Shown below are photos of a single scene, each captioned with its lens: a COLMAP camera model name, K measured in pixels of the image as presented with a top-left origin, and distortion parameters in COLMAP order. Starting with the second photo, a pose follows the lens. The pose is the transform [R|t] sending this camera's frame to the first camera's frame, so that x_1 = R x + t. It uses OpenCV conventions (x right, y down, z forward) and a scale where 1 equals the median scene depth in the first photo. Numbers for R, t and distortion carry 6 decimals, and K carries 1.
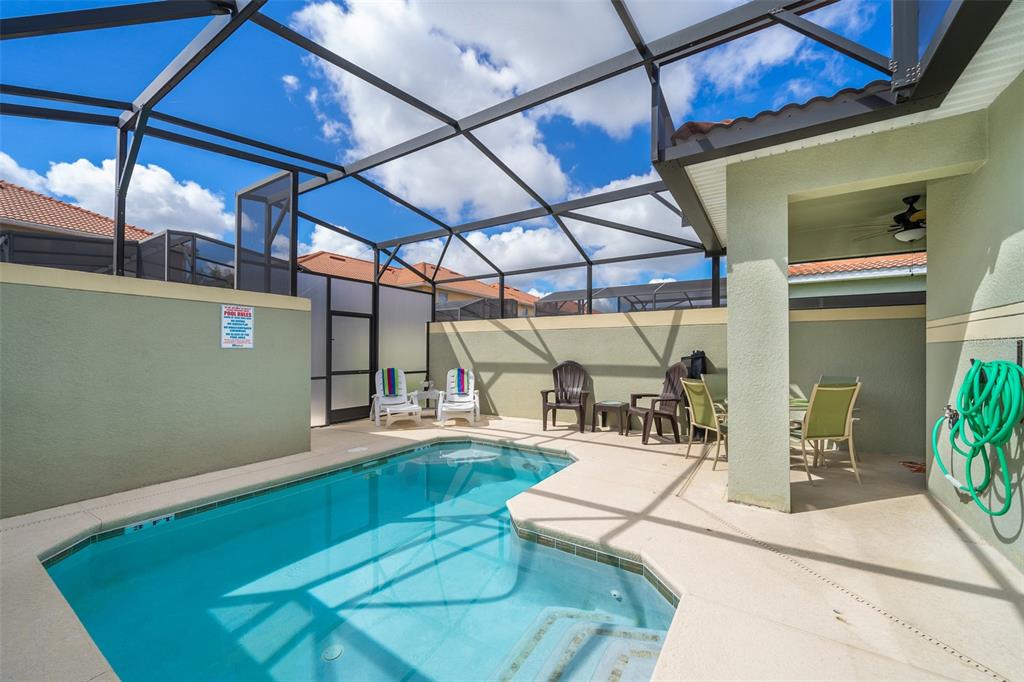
lens RADIAL K [[401.6, 0, 508.0], [0, 401.6, 347.0], [0, 0, 1]] dist [-0.003161, 0.000016]
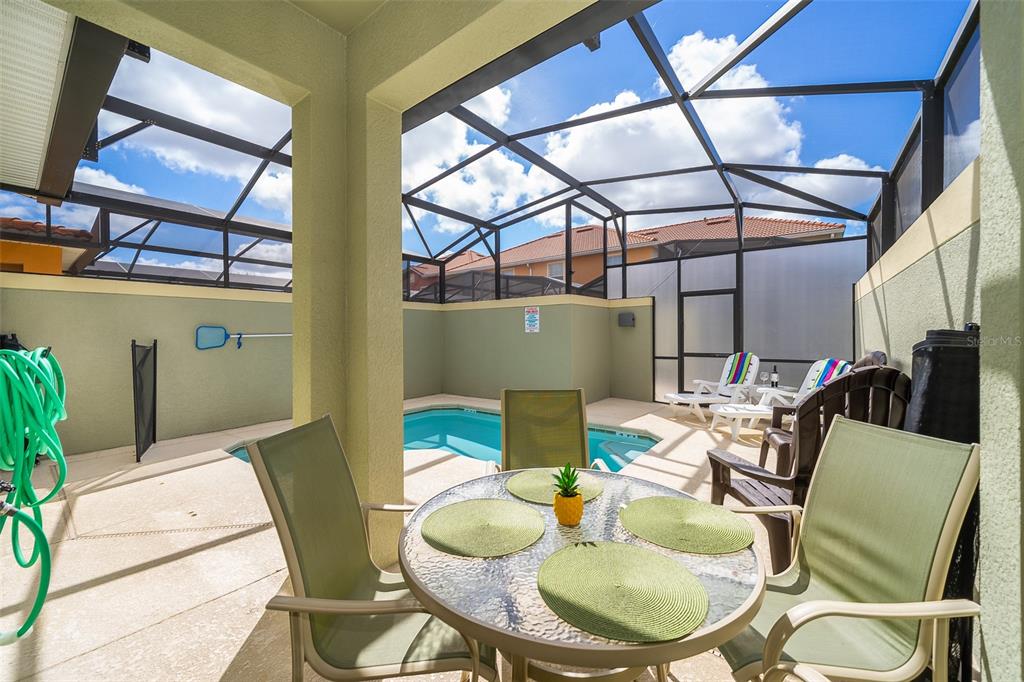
lens RADIAL K [[401.6, 0, 506.1], [0, 401.6, 339.8], [0, 0, 1]] dist [-0.003161, 0.000016]
pose [[-0.087787, 0.013773, -0.996044, 0.965662], [0.020774, 0.999712, 0.011993, 0.011201], [0.995923, -0.019639, -0.088048, 1.014828]]
